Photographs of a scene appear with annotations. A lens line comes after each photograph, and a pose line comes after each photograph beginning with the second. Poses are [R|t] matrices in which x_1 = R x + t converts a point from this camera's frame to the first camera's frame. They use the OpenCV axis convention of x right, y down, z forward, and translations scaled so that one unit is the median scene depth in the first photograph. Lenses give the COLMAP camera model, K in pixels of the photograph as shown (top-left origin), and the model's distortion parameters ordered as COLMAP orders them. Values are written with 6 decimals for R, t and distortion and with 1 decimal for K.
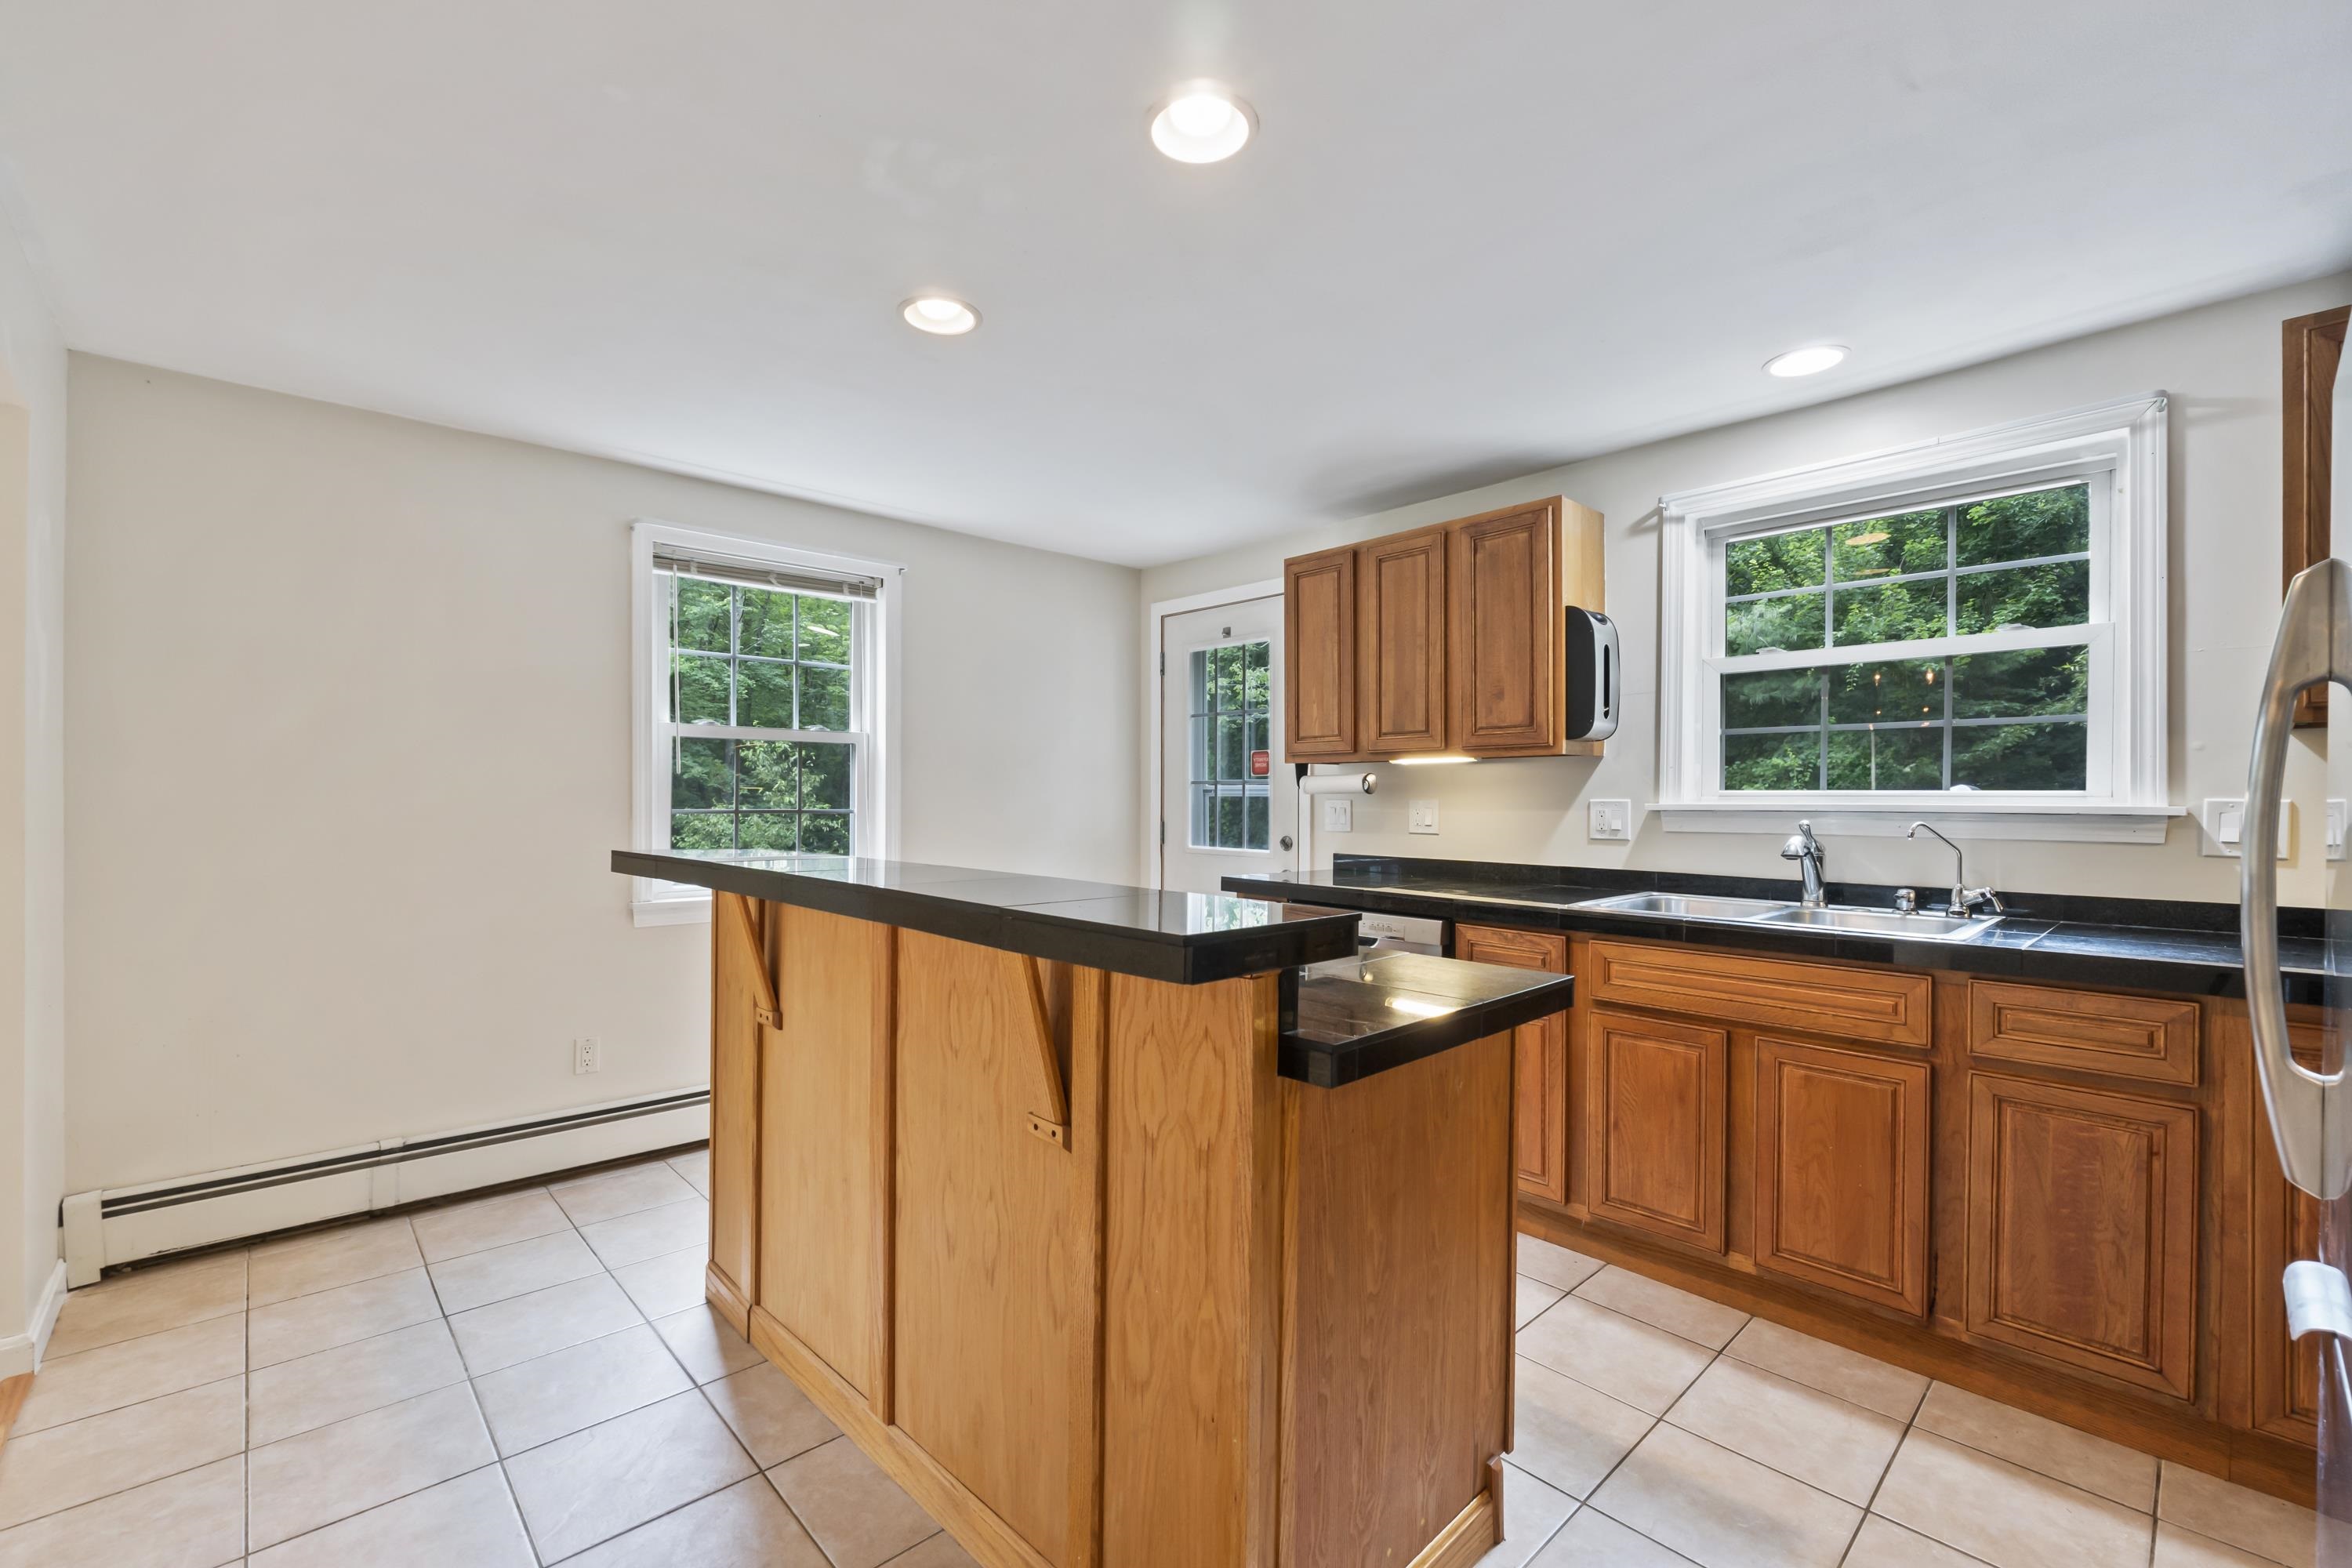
lens RADIAL K [[992.0, 0, 1138.4], [0, 992.0, 795.1], [0, 0, 1]] dist [-0.008712, -0.000077]
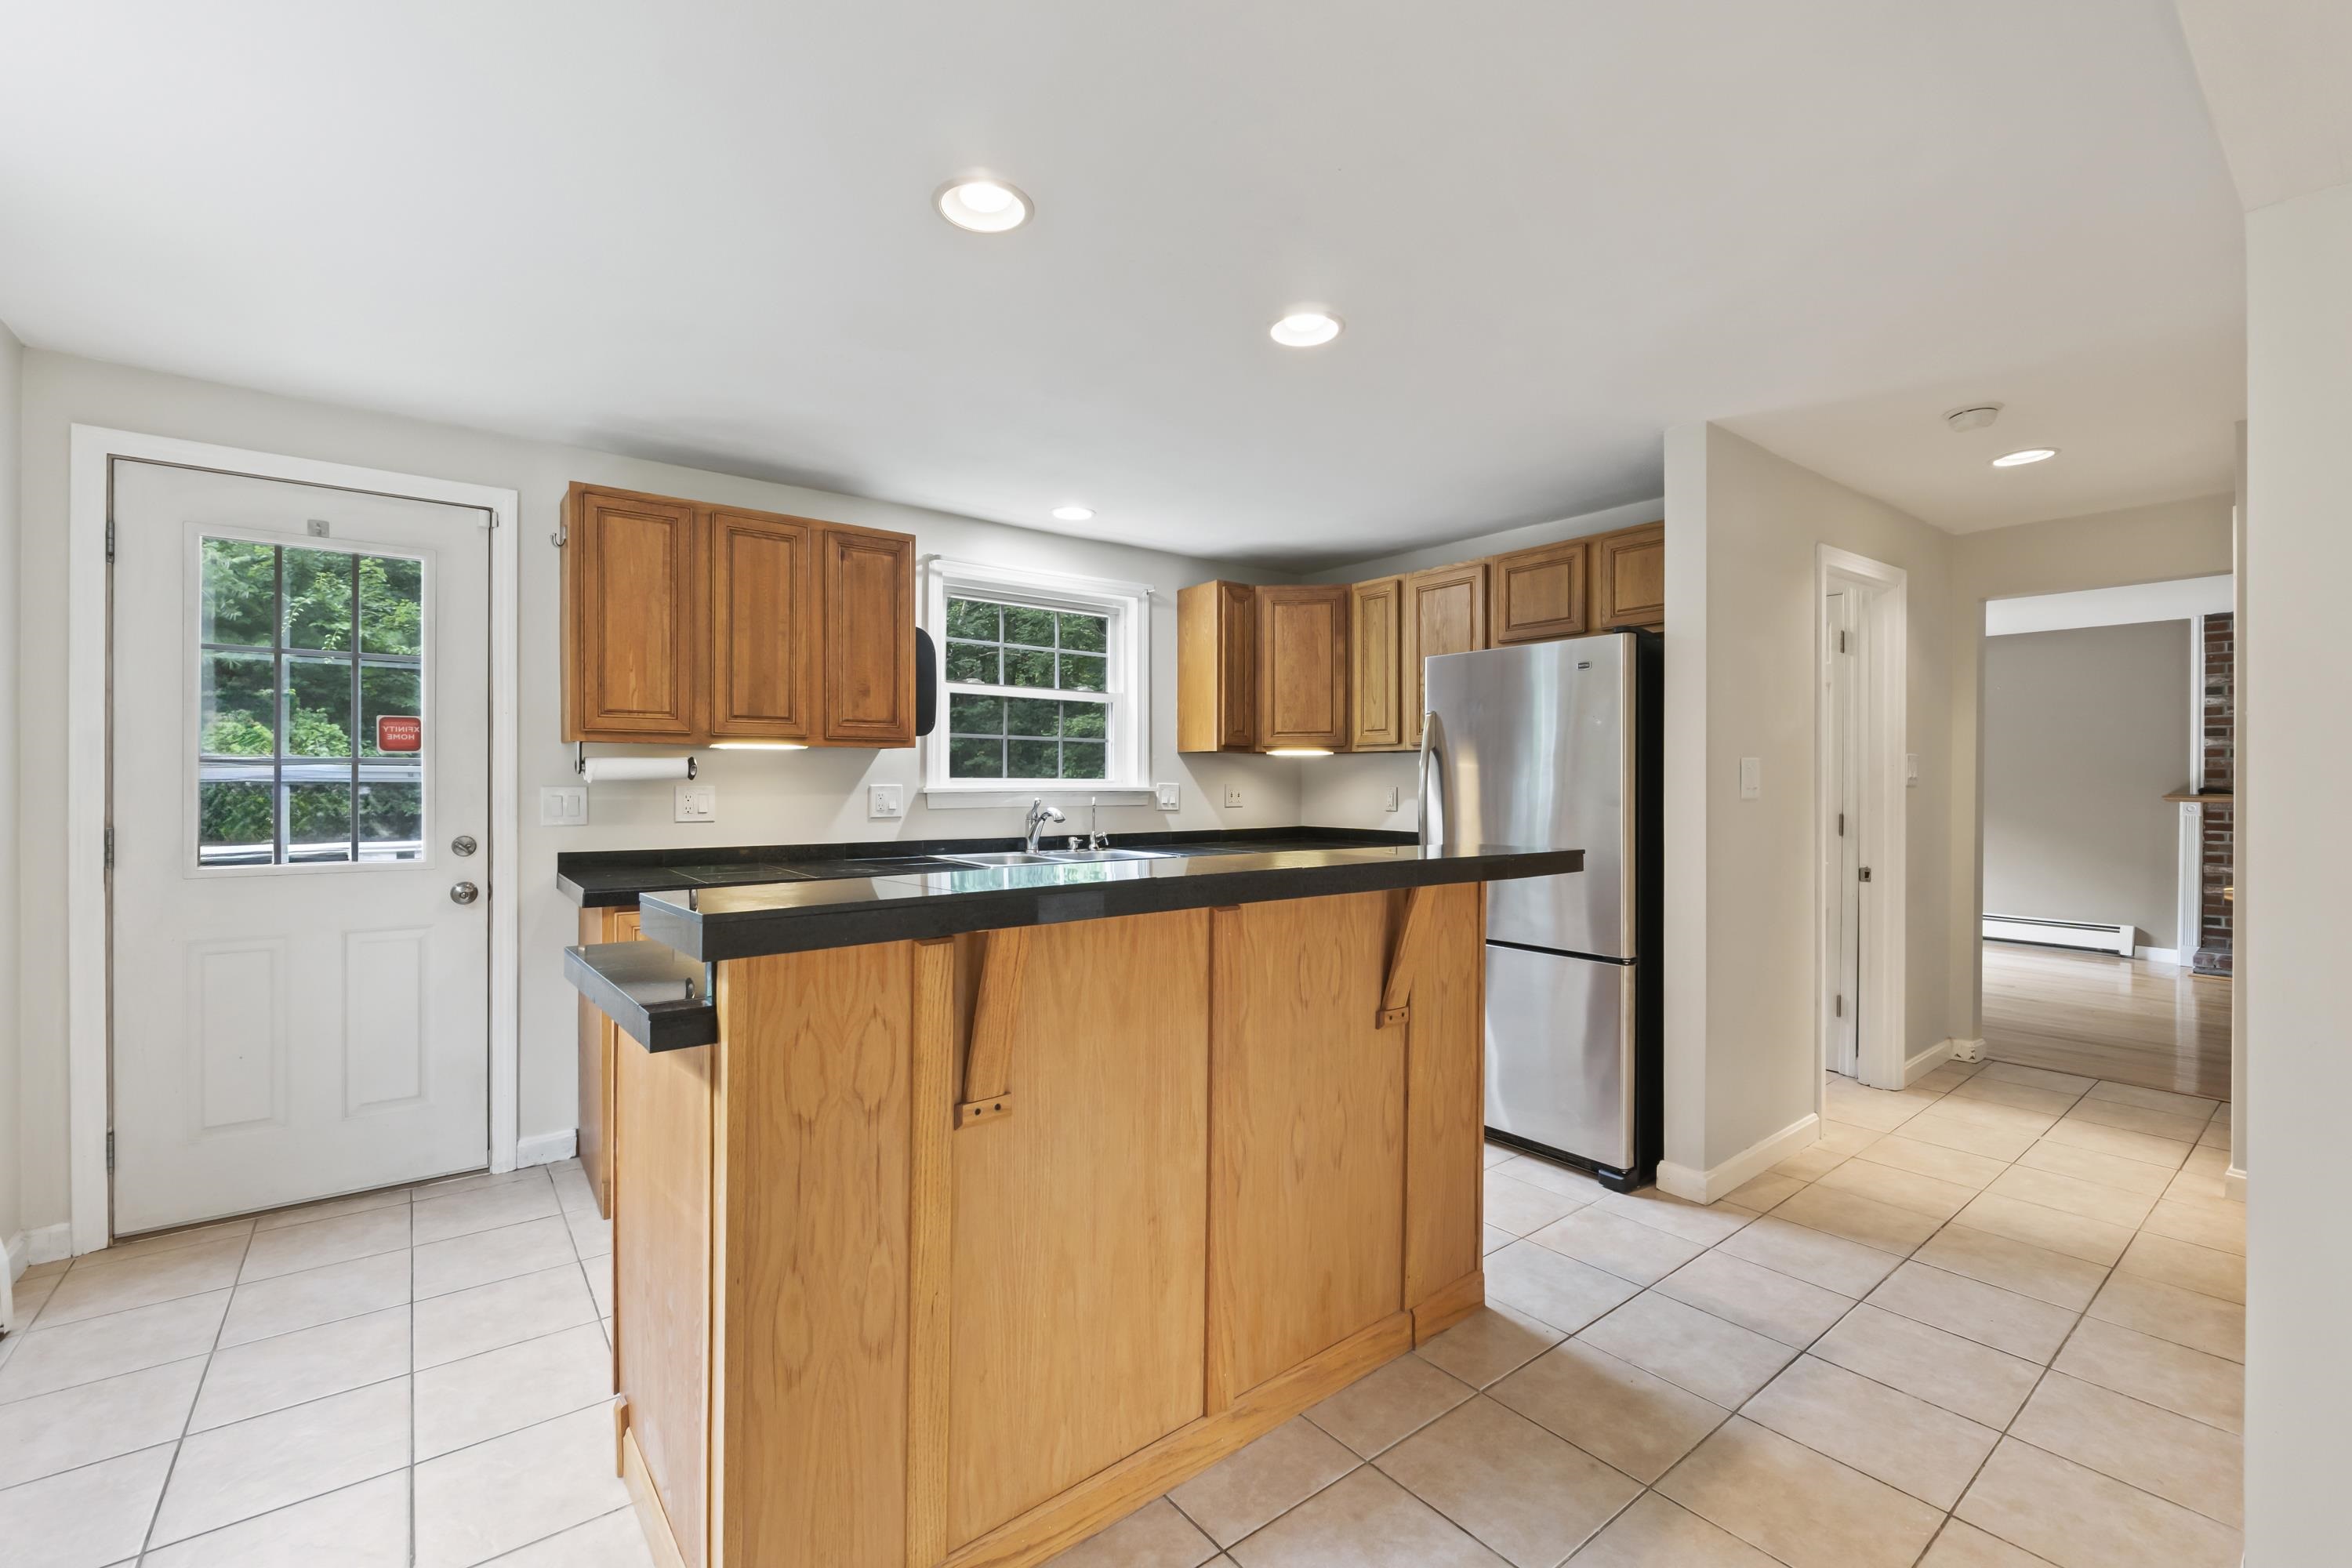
lens RADIAL K [[989.2, 0, 1176.0], [0, 989.2, 784.0], [0, 0, 1]] dist [-0.011001, -0.000054]
pose [[0.070062, -0.006214, 0.997523, -0.731734], [-0.004970, 0.999966, 0.006579, -0.006619], [-0.997530, -0.005419, 0.070028, 0.568973]]
